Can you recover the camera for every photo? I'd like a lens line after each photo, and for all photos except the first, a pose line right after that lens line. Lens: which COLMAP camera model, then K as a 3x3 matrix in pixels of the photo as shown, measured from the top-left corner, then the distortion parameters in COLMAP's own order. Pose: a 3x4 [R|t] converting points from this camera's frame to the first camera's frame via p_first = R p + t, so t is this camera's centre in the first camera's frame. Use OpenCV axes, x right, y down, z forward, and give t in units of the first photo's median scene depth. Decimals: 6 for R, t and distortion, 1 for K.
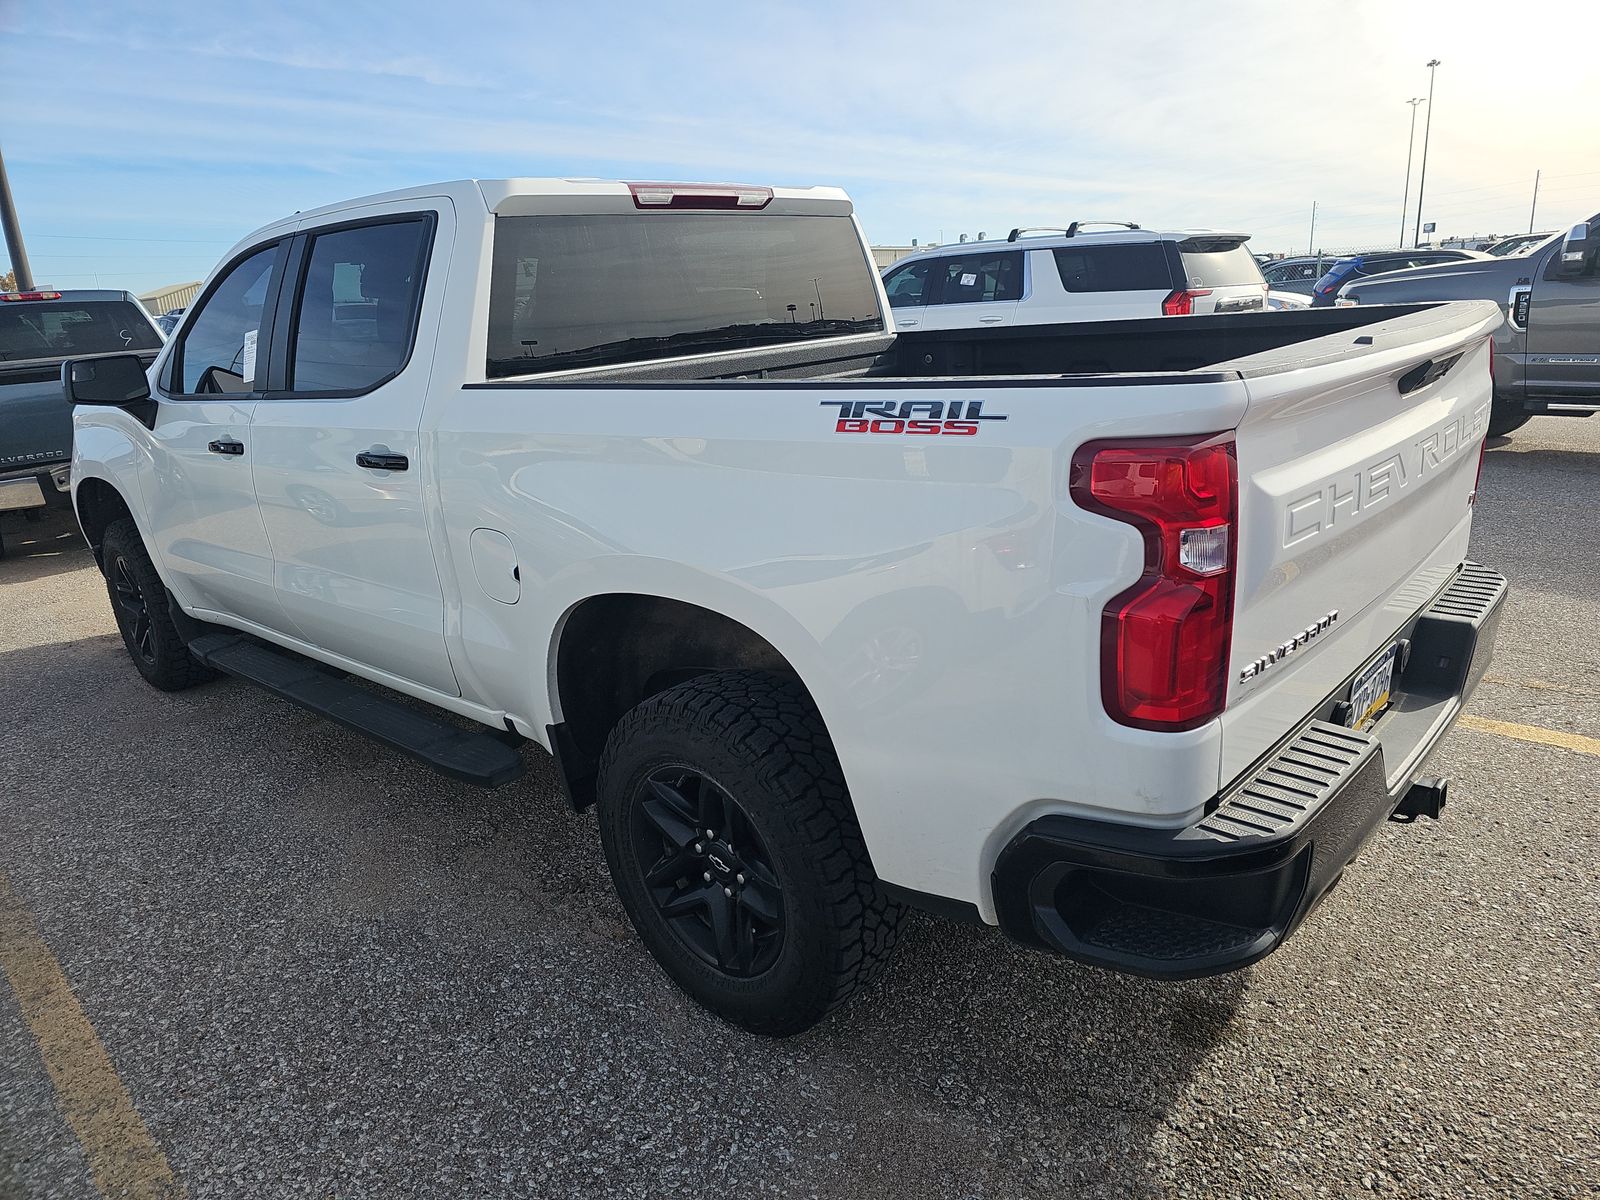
lens RADIAL K [[1042.5, 0, 819.7], [0, 1042.5, 584.5], [0, 0, 1]] dist [0.070866, -0.068743]
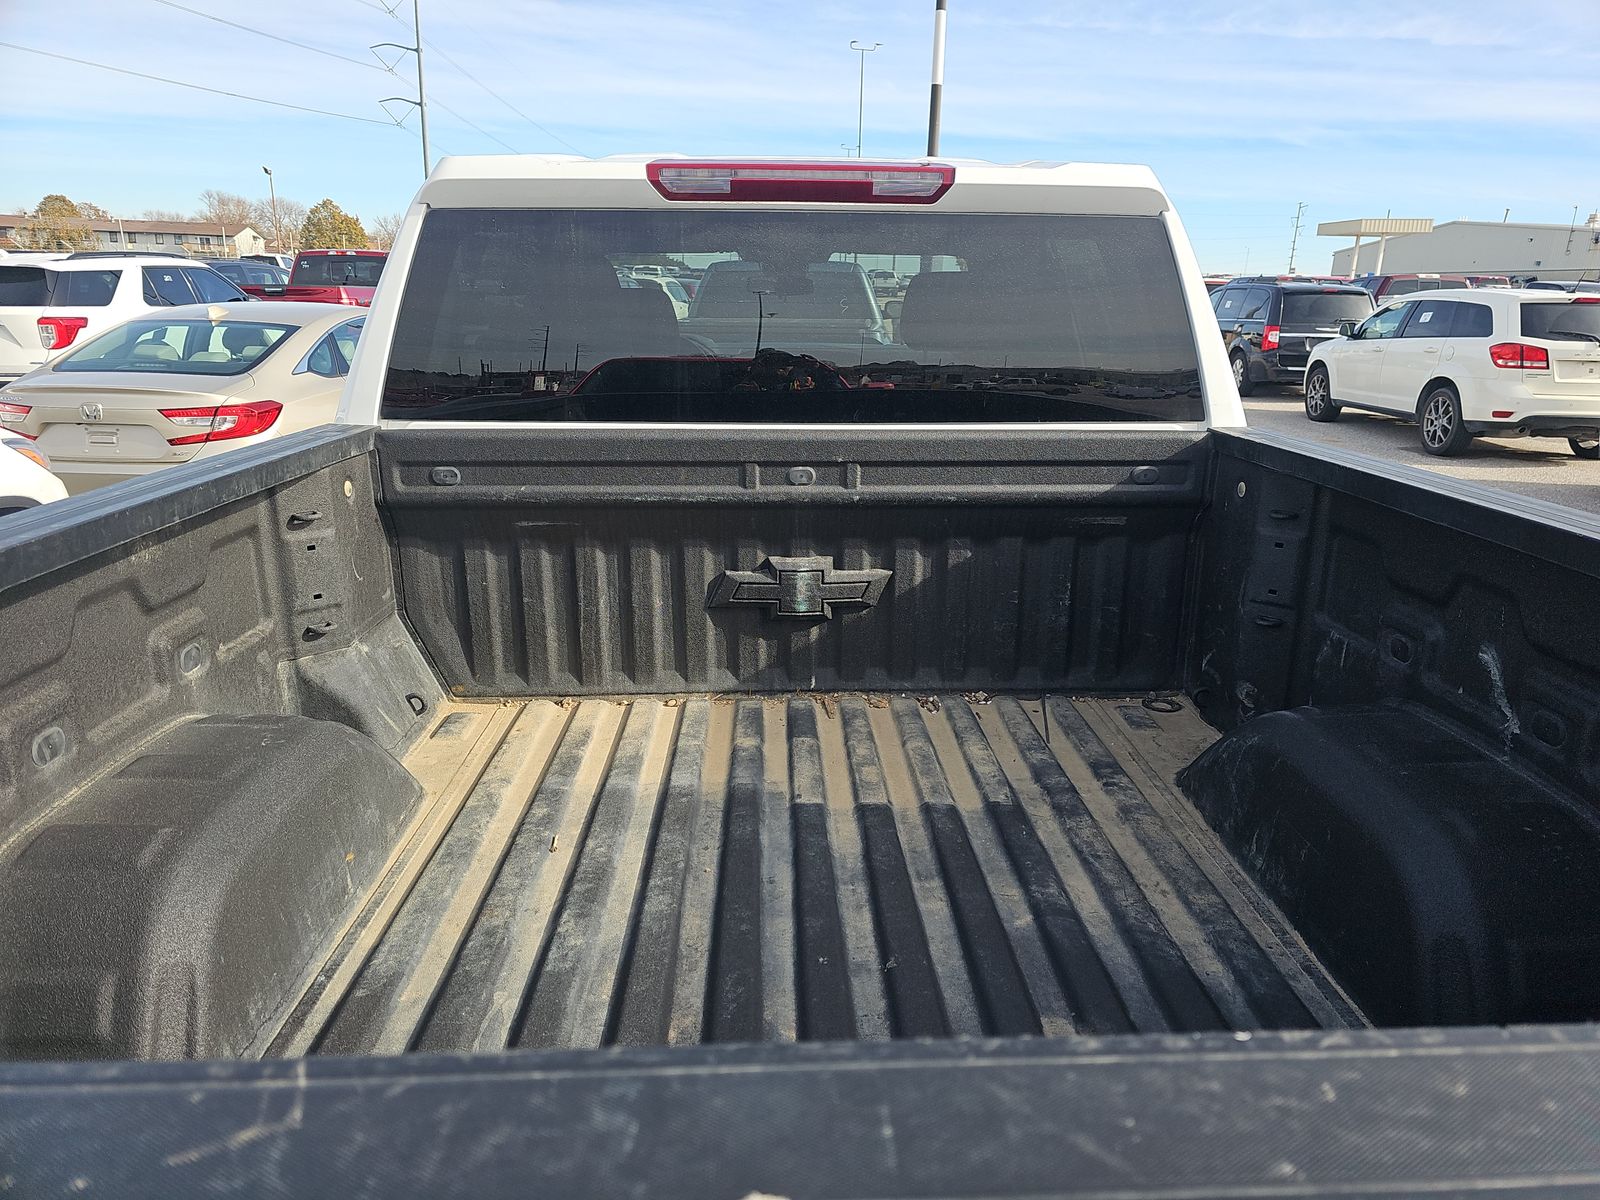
lens RADIAL K [[1047.6, 0, 817.4], [0, 1047.6, 606.7], [0, 0, 1]] dist [0.052979, -0.057847]
pose [[0.694973, 0.276404, -0.663787, 0.501204], [-0.249085, 0.958548, 0.138355, -0.275726], [0.674513, 0.069187, 0.735013, 0.719155]]
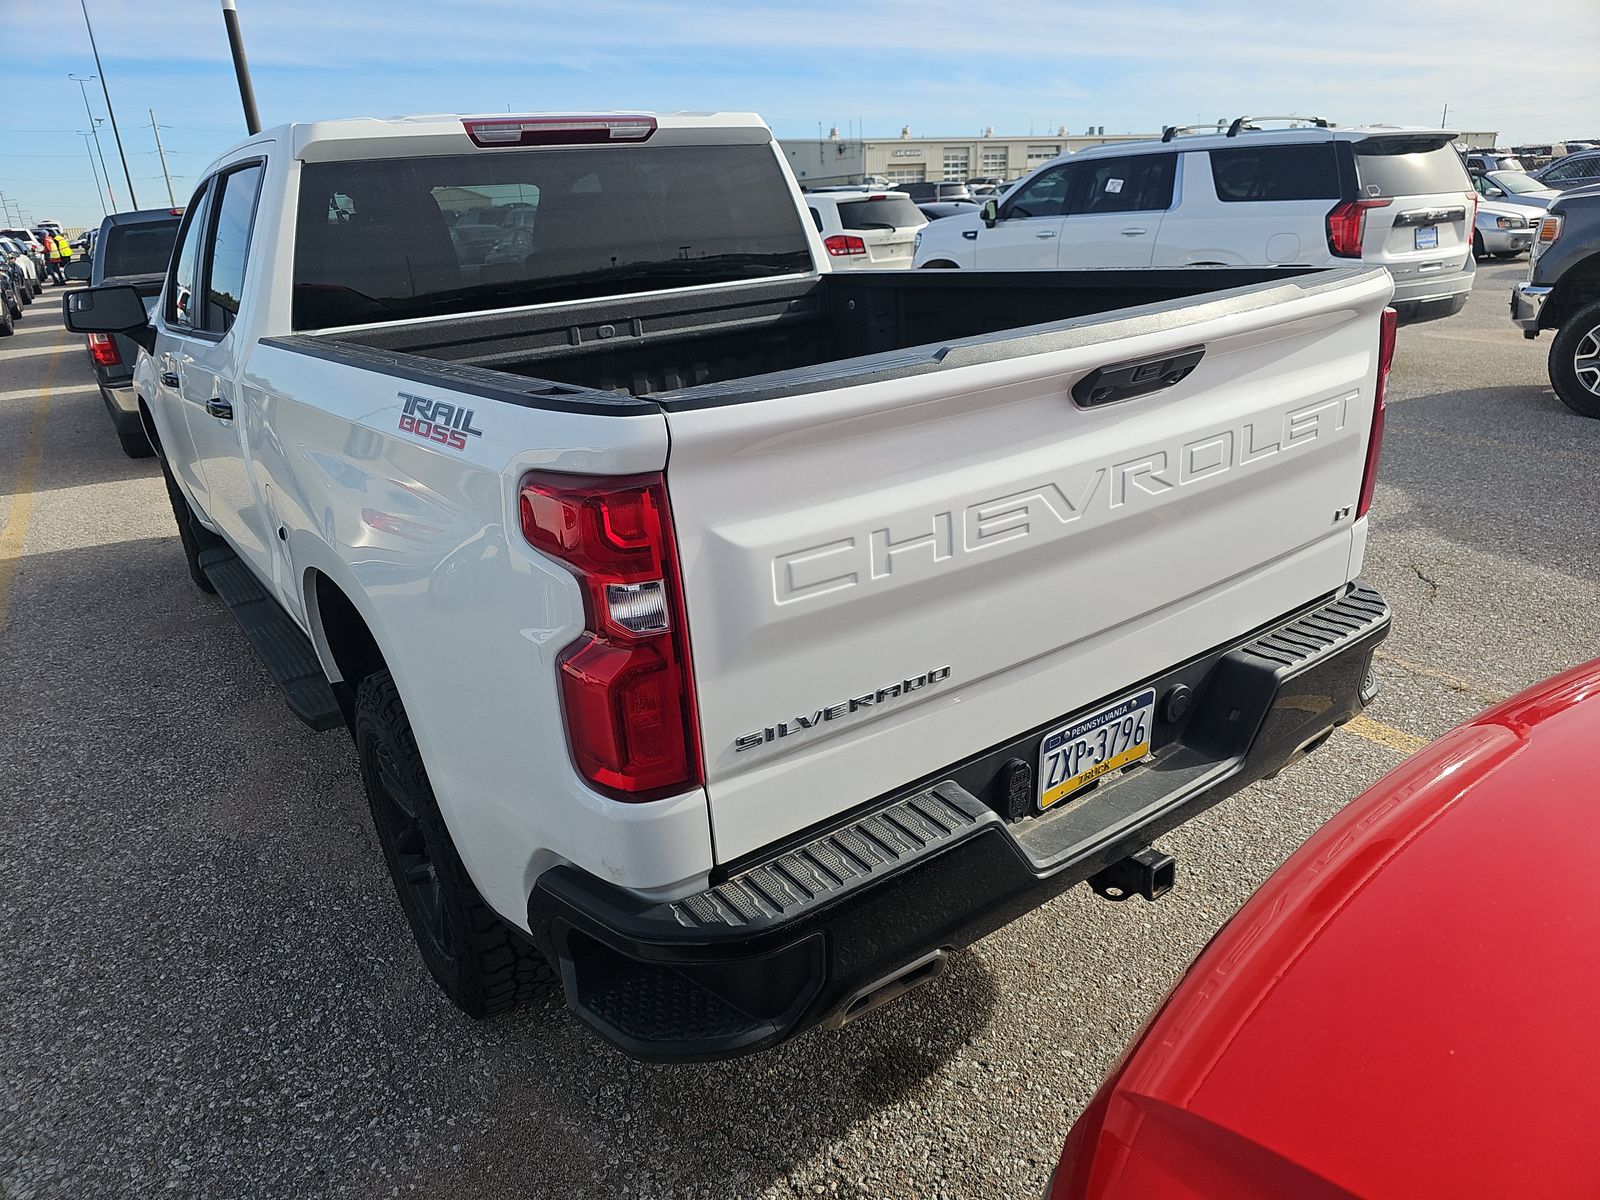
lens RADIAL K [[1048.8, 0, 800.0], [0, 1048.8, 600.0], [0, 0, 1]] dist [0.047936, -0.045122]
pose [[0.973822, 0.078589, -0.213292, 0.423783], [-0.056658, 0.992637, 0.107064, -0.086065], [0.220136, -0.092176, 0.971104, 0.119213]]
